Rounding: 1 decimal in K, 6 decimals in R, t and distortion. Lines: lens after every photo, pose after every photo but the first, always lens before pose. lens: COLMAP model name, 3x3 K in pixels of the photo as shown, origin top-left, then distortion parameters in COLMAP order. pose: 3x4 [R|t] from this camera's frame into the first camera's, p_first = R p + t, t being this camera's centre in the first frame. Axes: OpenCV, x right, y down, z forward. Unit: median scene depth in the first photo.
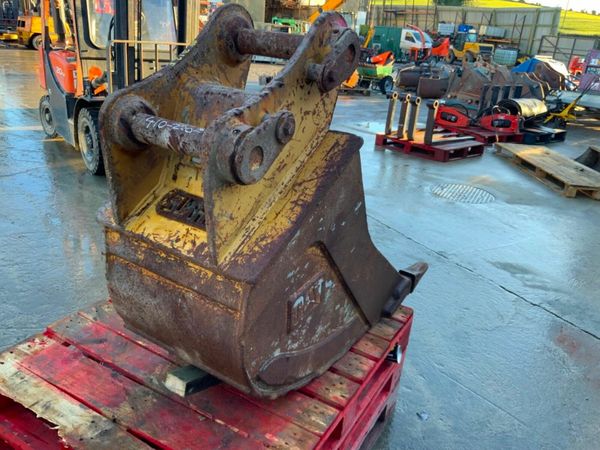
lens RADIAL K [[496.8, 0, 305.0], [0, 496.8, 229.5], [0, 0, 1]] dist [0.067721, -0.124855]
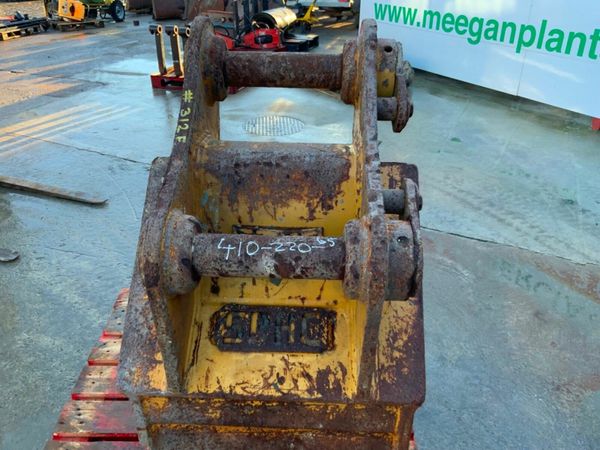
lens RADIAL K [[496.8, 0, 303.4], [0, 496.8, 226.3], [0, 0, 1]] dist [0.067721, -0.124855]
pose [[0.858045, -0.319930, 0.401750, -0.073507], [0.255883, 0.944571, 0.205694, -0.054310], [-0.445289, -0.073694, 0.892349, 0.058232]]
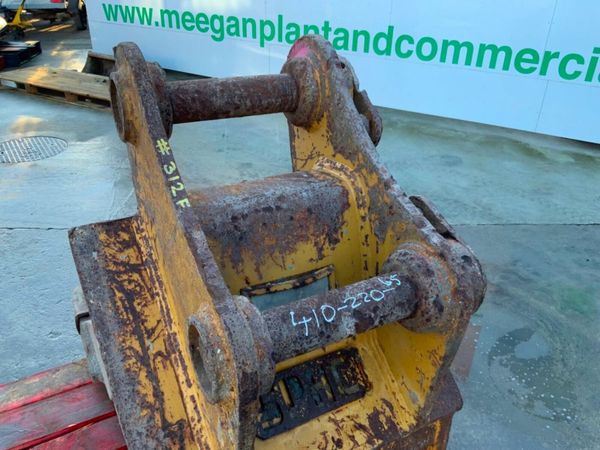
lens RADIAL K [[496.8, 0, 301.1], [0, 496.8, 222.2], [0, 0, 1]] dist [0.067721, -0.124855]
pose [[0.491977, -0.480603, 0.725934, -0.100512], [0.340038, 0.873669, 0.347961, -0.077256], [-0.801457, 0.075656, 0.593248, 0.104025]]
